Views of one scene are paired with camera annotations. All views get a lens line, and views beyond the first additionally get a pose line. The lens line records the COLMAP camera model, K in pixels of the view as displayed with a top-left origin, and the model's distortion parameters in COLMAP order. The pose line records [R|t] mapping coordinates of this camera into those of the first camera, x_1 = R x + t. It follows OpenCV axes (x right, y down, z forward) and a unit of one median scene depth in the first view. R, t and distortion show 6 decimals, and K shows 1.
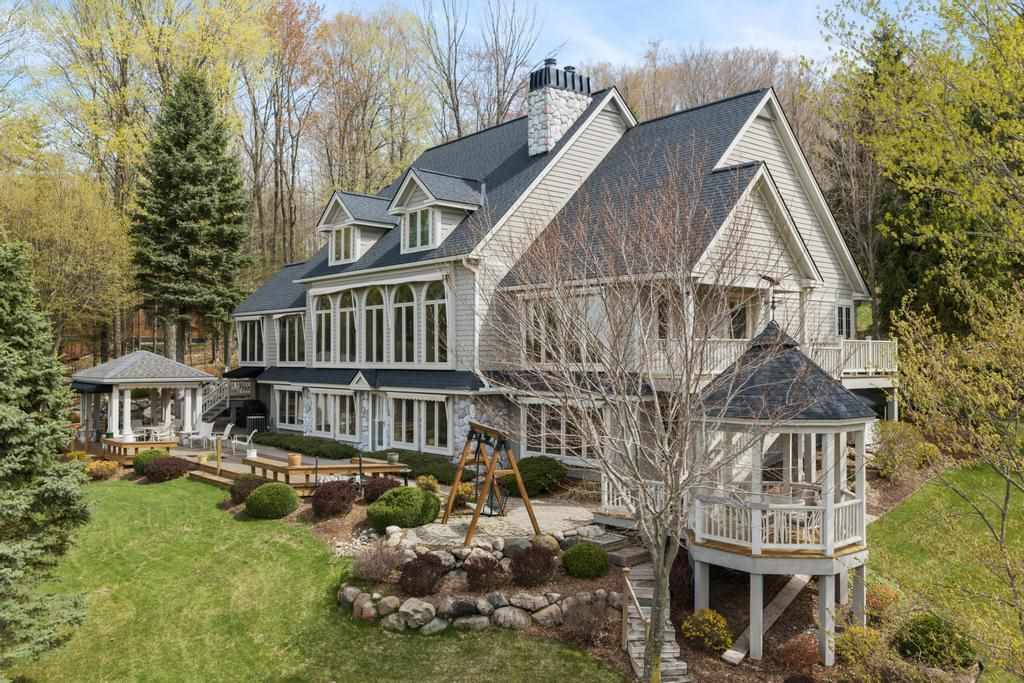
lens RADIAL K [[806.2, 0, 512.0], [0, 806.2, 341.5], [0, 0, 1]] dist [-0.010290, -0.002215]
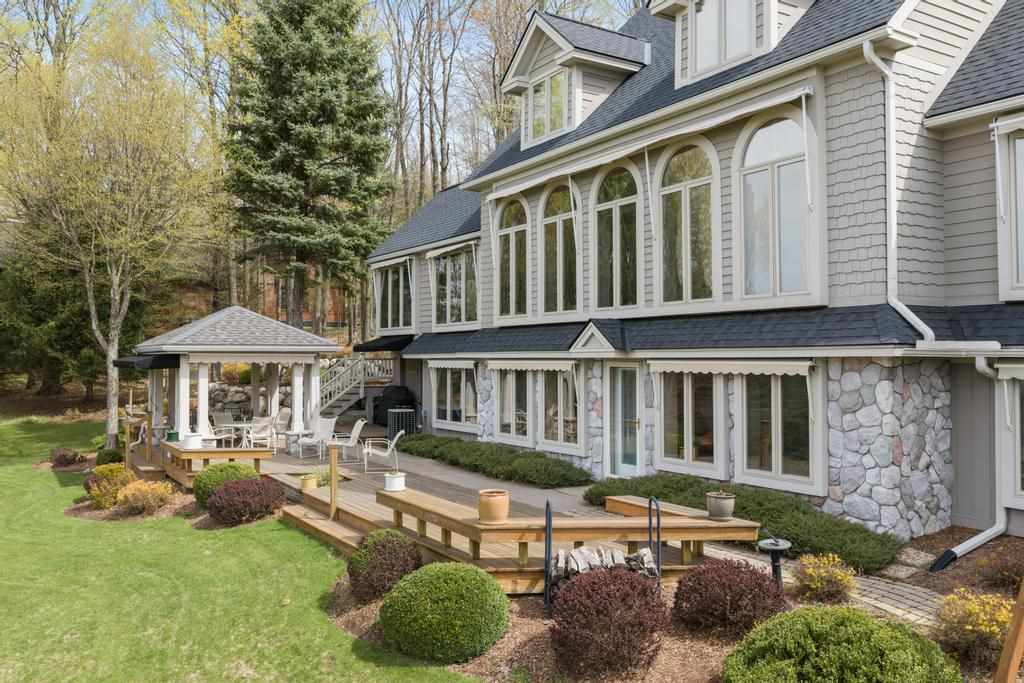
lens RADIAL K [[827.0, 0, 512.0], [0, 827.0, 341.5], [0, 0, 1]] dist [0.046730, -0.001544]
pose [[0.985263, -0.003915, -0.171001, -0.136449], [0.004250, 0.999990, 0.001596, 0.044527], [0.170993, -0.002299, 0.985270, 0.421888]]
